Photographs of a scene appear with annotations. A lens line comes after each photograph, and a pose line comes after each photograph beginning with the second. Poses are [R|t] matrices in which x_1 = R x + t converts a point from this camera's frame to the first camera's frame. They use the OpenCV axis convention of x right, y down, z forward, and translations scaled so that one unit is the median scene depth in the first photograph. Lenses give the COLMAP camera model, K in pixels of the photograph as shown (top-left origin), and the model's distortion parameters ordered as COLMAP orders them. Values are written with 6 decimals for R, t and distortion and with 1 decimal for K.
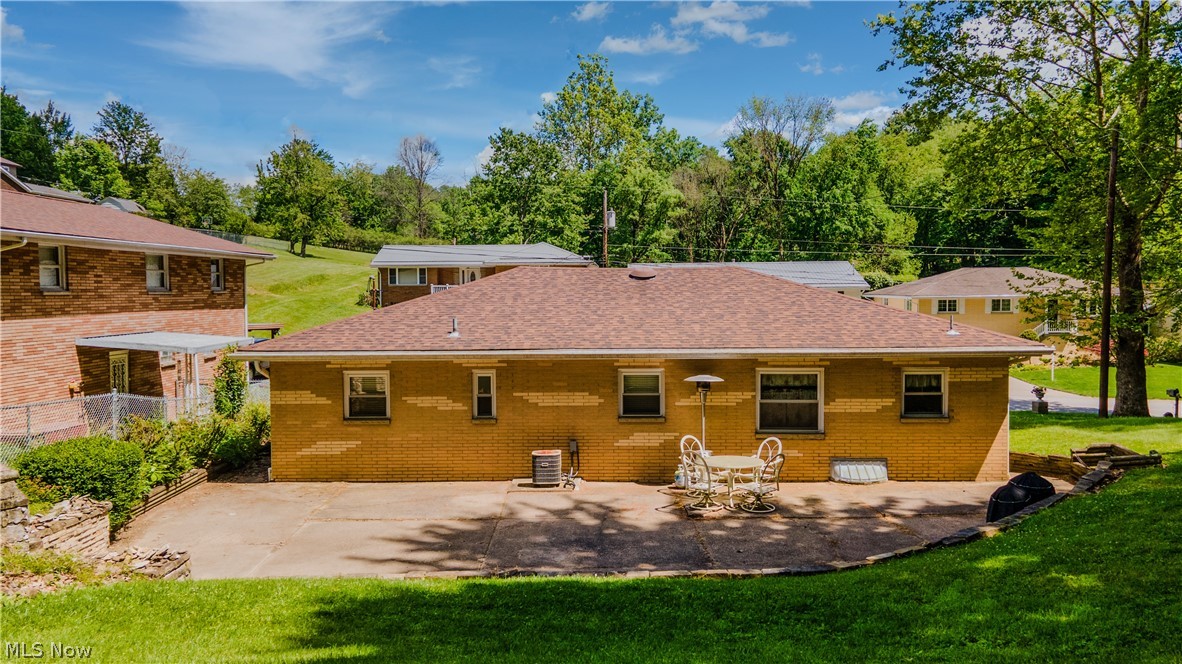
lens RADIAL K [[866.7, 0, 595.5], [0, 866.7, 336.6], [0, 0, 1]] dist [0.070915, -0.002108]
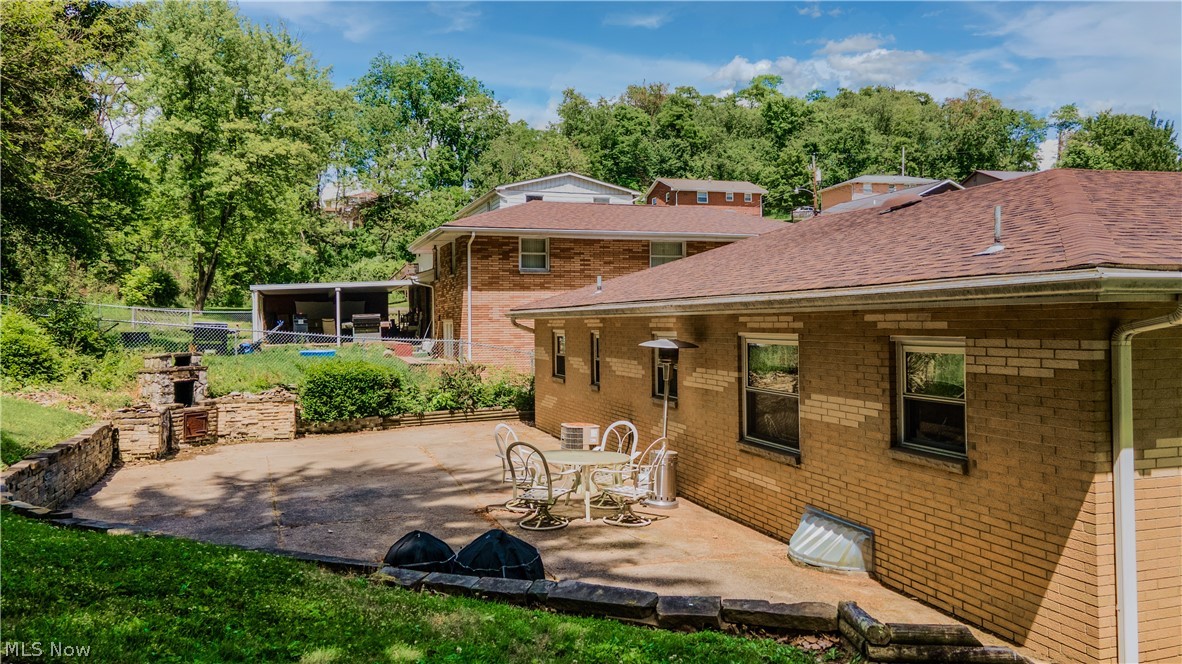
lens RADIAL K [[866.7, 0, 596.0], [0, 866.7, 325.8], [0, 0, 1]] dist [0.070915, -0.002108]
pose [[0.339592, 0.008017, -0.940539, 0.718007], [-0.044695, 0.998972, -0.007623, 0.040244], [0.939510, 0.044627, 0.339601, 0.693852]]
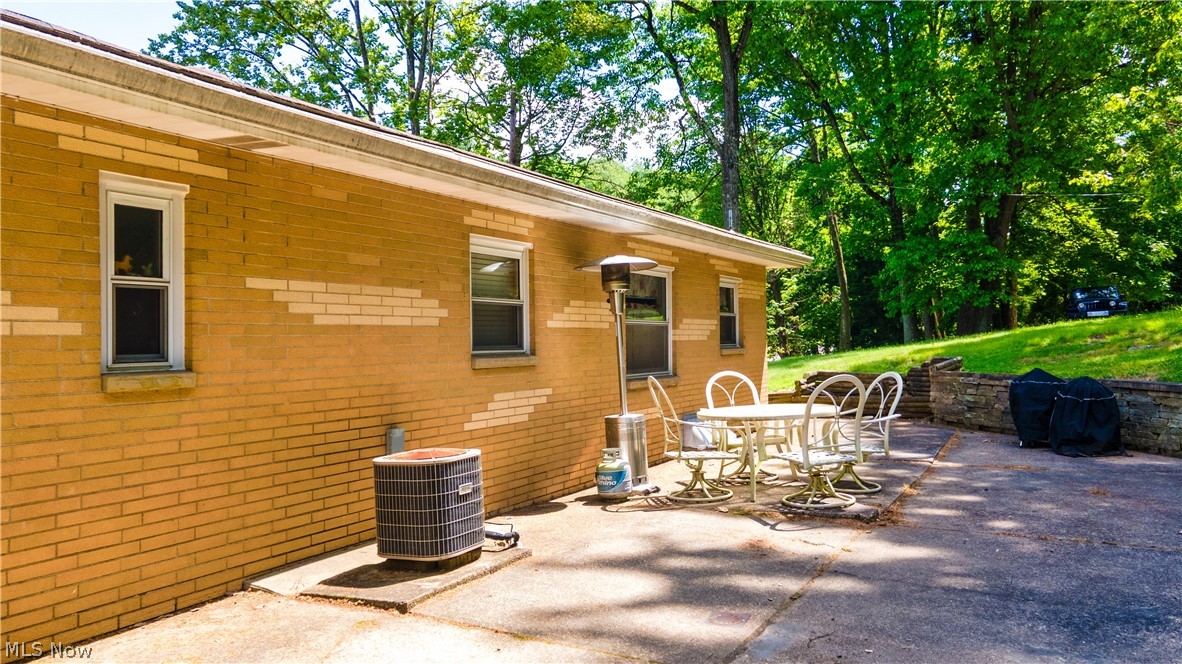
lens RADIAL K [[866.7, 0, 591.7], [0, 866.7, 335.3], [0, 0, 1]] dist [0.070915, -0.002108]
pose [[0.463605, 0.005159, 0.886027, -0.296860], [0.048150, 0.998359, -0.031007, 0.098252], [-0.884733, 0.057037, 0.462596, 0.767354]]
